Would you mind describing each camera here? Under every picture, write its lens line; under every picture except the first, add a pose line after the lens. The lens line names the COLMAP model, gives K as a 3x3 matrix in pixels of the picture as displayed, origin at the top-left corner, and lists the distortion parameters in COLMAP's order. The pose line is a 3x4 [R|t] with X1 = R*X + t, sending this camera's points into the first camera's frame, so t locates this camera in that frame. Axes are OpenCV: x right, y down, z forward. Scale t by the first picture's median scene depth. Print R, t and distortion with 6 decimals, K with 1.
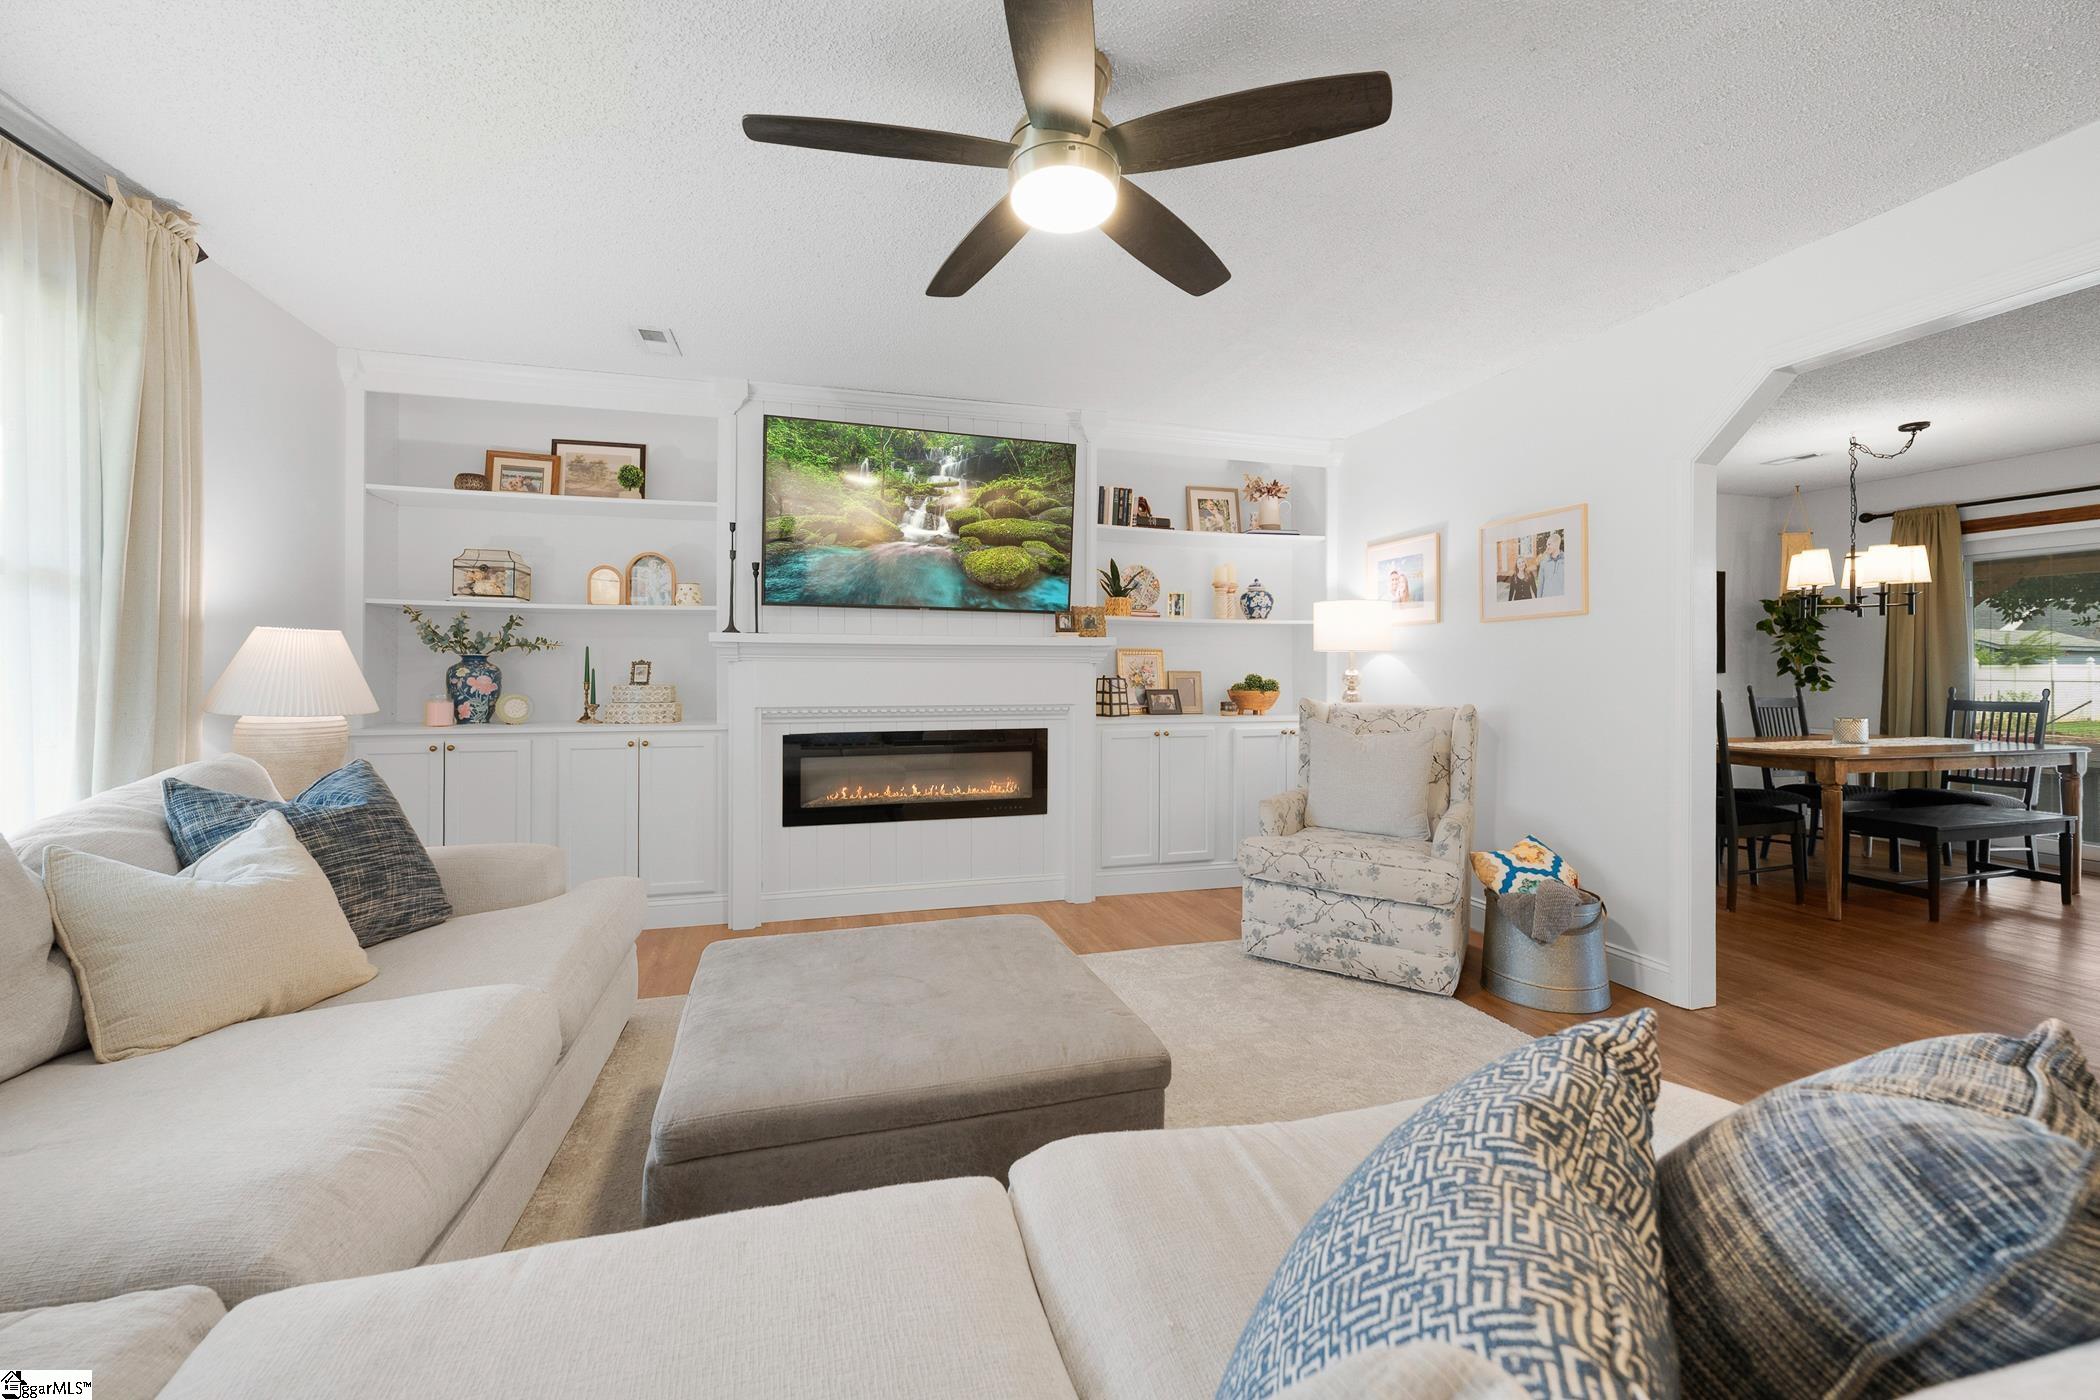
lens RADIAL K [[852.6, 0, 1051.2], [0, 852.6, 678.3], [0, 0, 1]] dist [-0.002186, -0.000022]
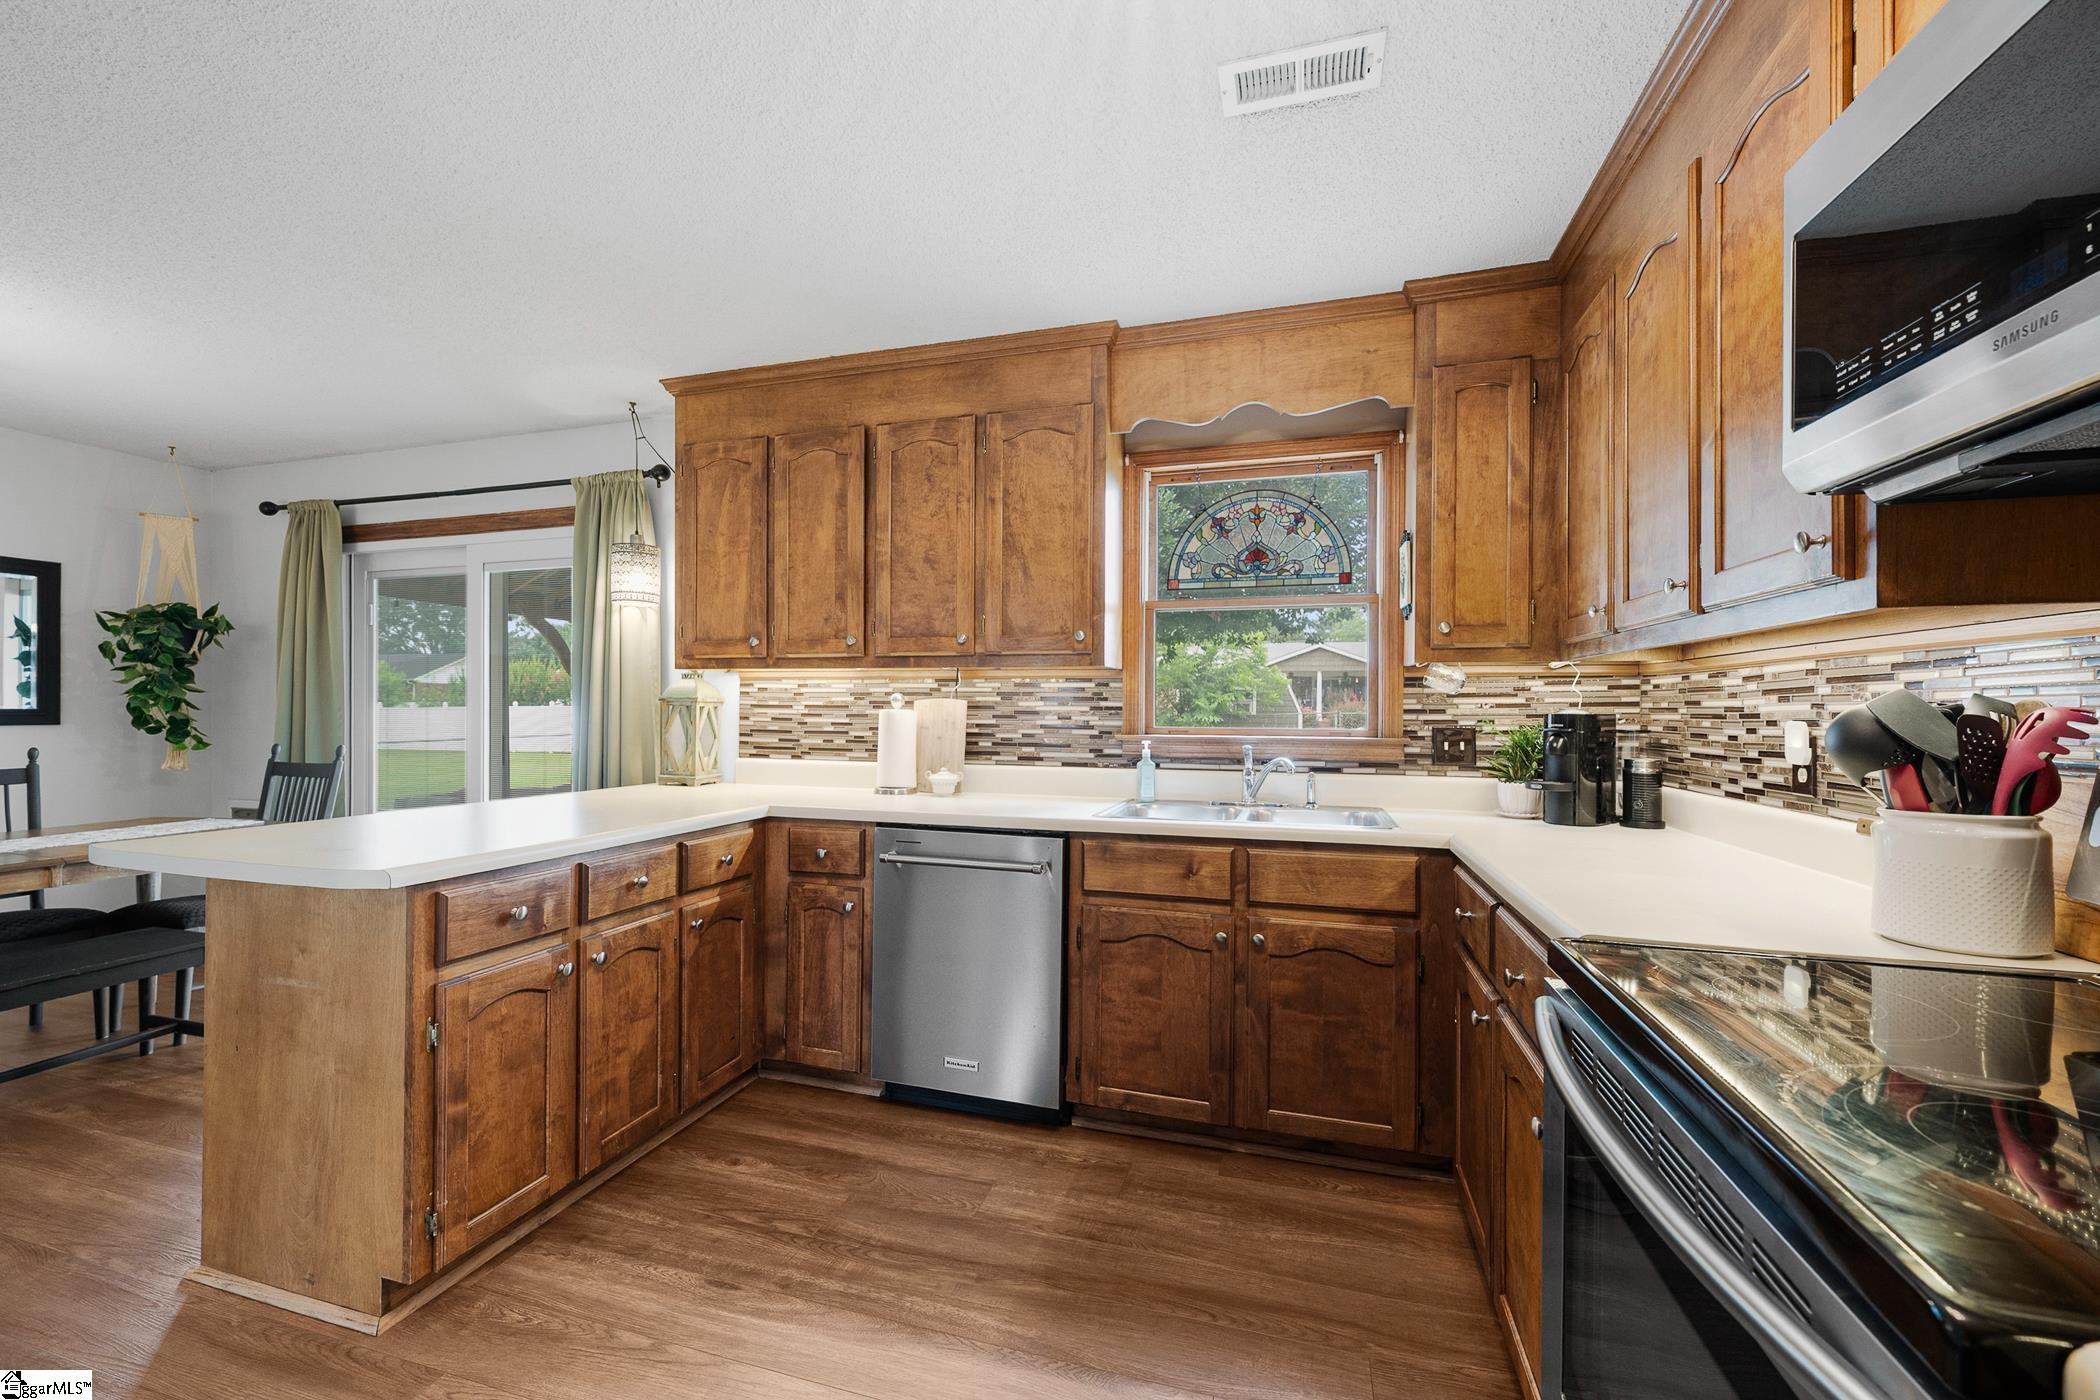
lens RADIAL K [[852.6, 0, 1044.3], [0, 852.6, 706.3], [0, 0, 1]] dist [-0.002186, -0.000022]
pose [[0.545417, 0.008872, 0.838118, 1.070346], [-0.002258, 0.999956, -0.009116, -0.023641], [-0.838162, 0.003080, 0.545413, 0.089464]]
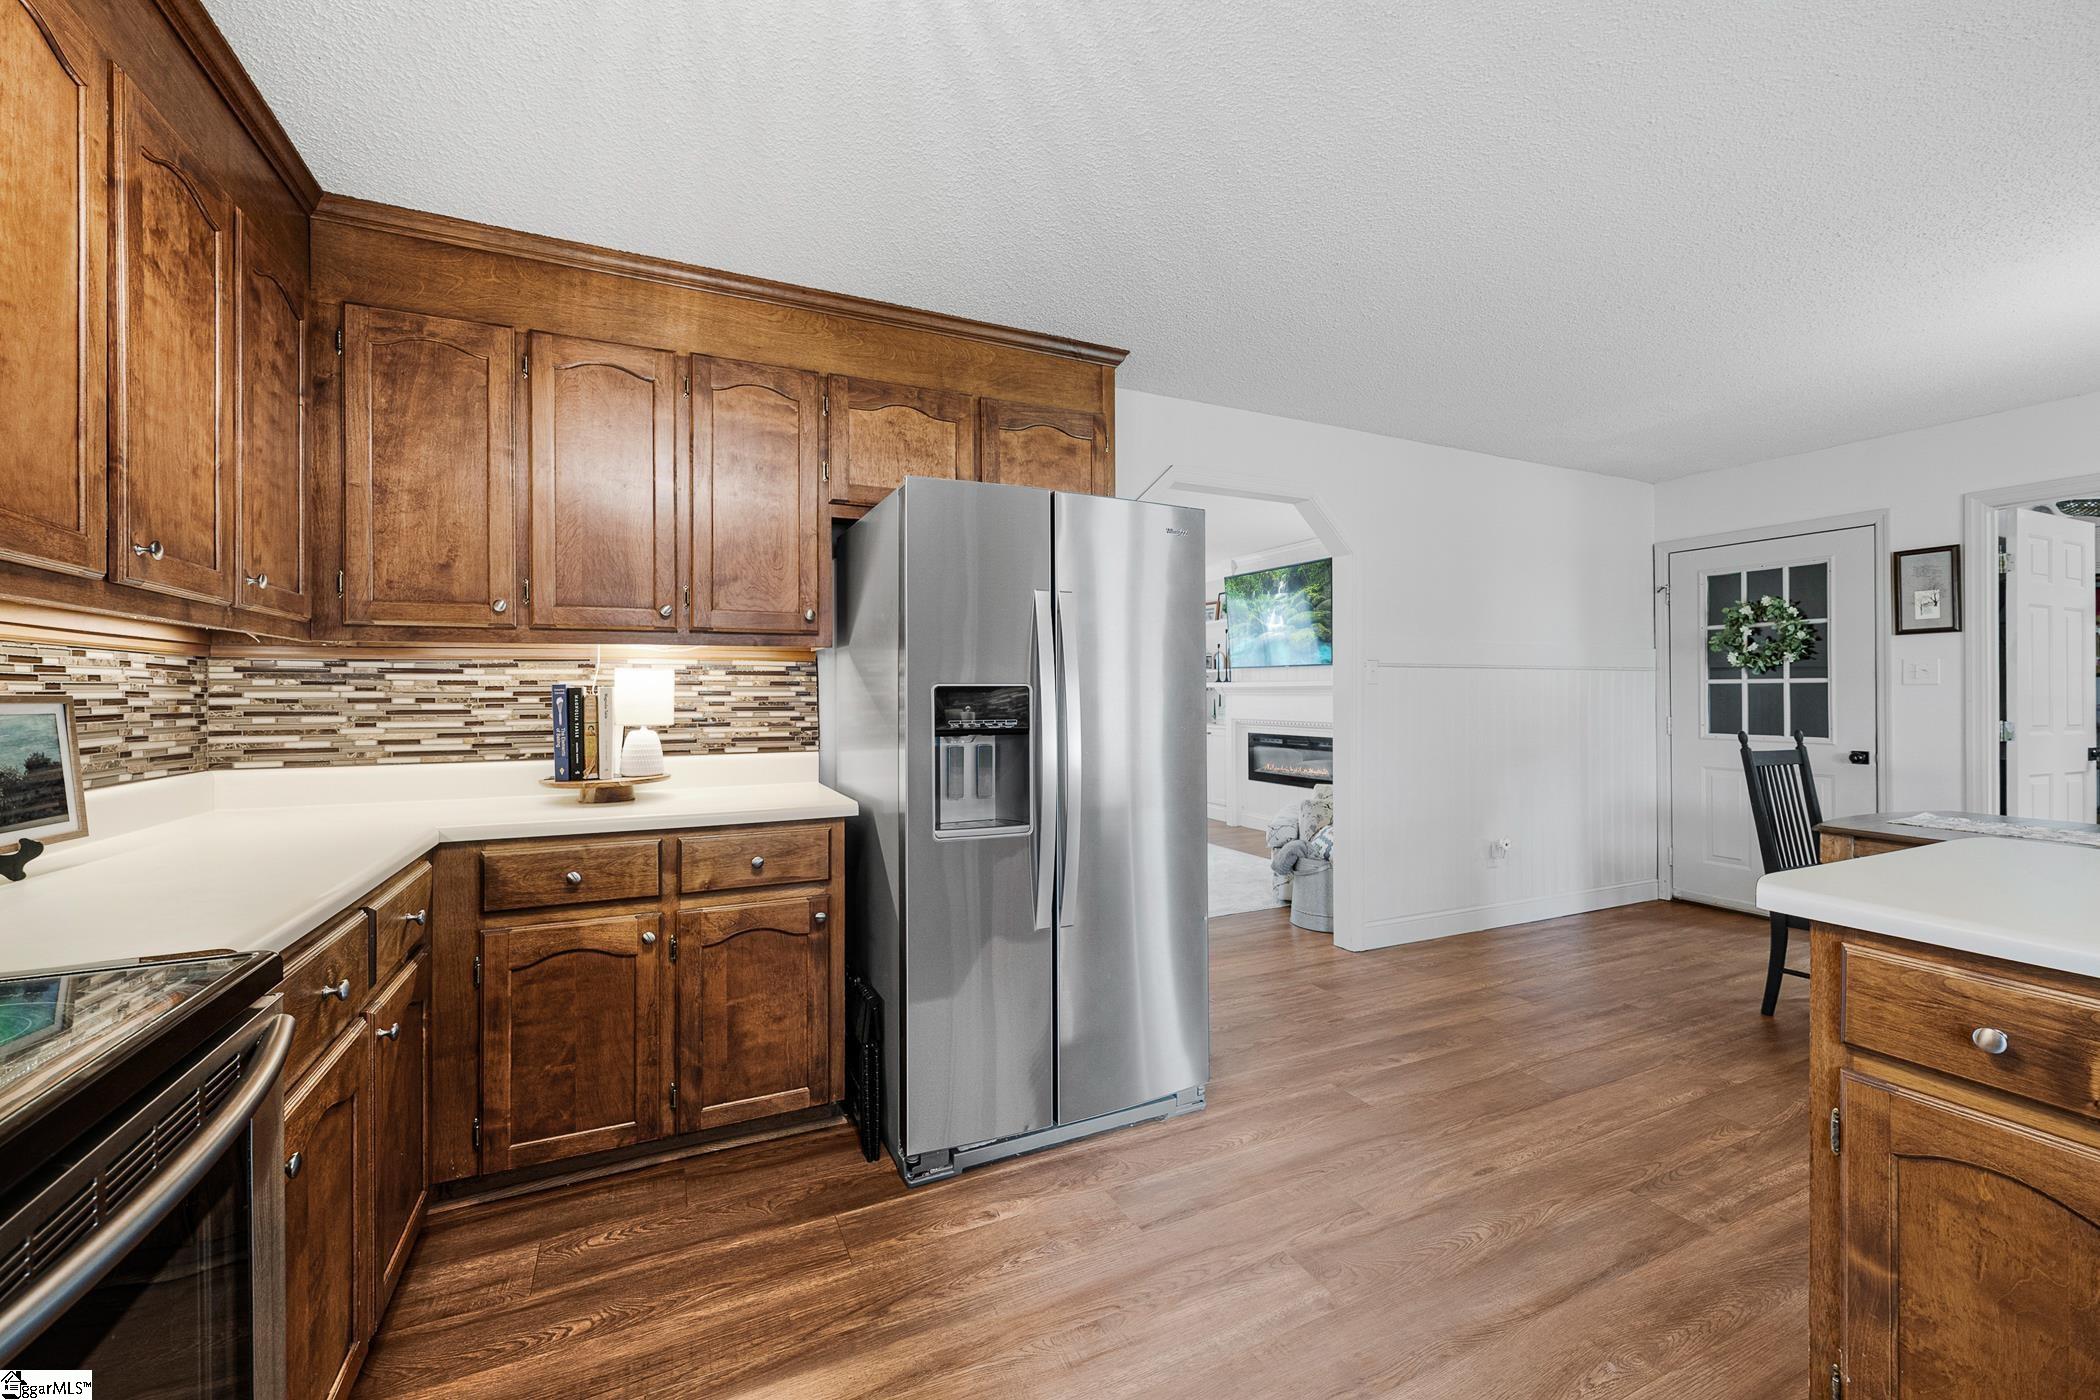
lens RADIAL K [[852.6, 0, 1056.6], [0, 852.6, 694.3], [0, 0, 1]] dist [-0.002186, -0.000022]
pose [[0.155972, 0.001832, -0.987760, 1.533102], [-0.006565, 0.999978, 0.000818, -0.021827], [0.987740, 0.006357, 0.155980, 0.249945]]
